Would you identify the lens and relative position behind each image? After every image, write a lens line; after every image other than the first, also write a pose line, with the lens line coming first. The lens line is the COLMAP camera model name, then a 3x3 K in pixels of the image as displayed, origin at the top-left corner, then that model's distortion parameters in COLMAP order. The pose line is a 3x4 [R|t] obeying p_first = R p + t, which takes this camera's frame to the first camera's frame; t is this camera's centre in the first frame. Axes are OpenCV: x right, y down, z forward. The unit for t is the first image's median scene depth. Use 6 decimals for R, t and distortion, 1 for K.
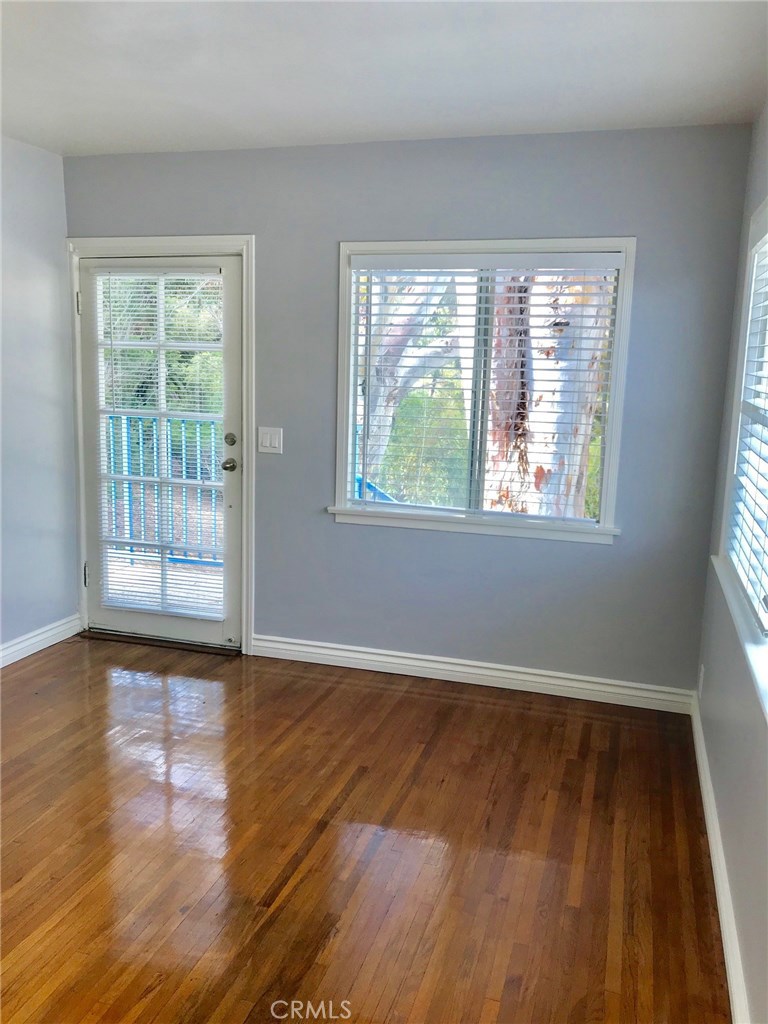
lens RADIAL K [[843.7, 0, 393.3], [0, 843.7, 507.8], [0, 0, 1]] dist [0.050237, -0.008870]
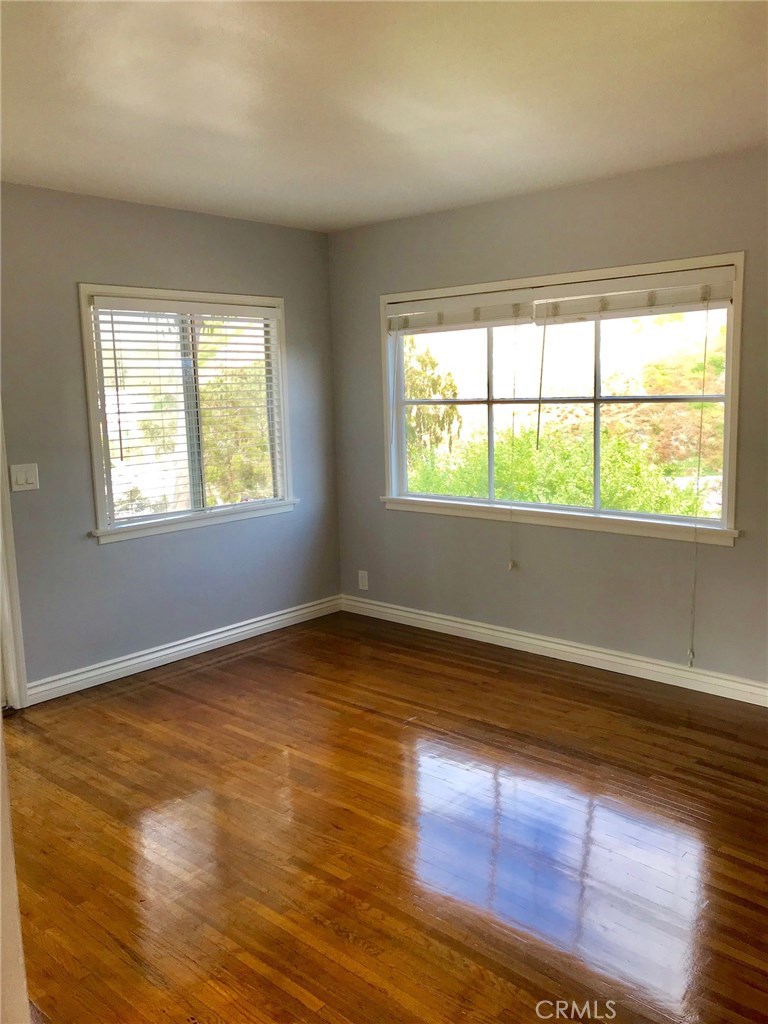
lens RADIAL K [[843.7, 0, 393.3], [0, 843.7, 507.8], [0, 0, 1]] dist [0.050237, -0.008870]
pose [[0.428765, -0.170564, 0.887169, -0.916981], [0.197096, 0.976021, 0.092390, -0.058579], [-0.881654, 0.135244, 0.452101, 0.206343]]
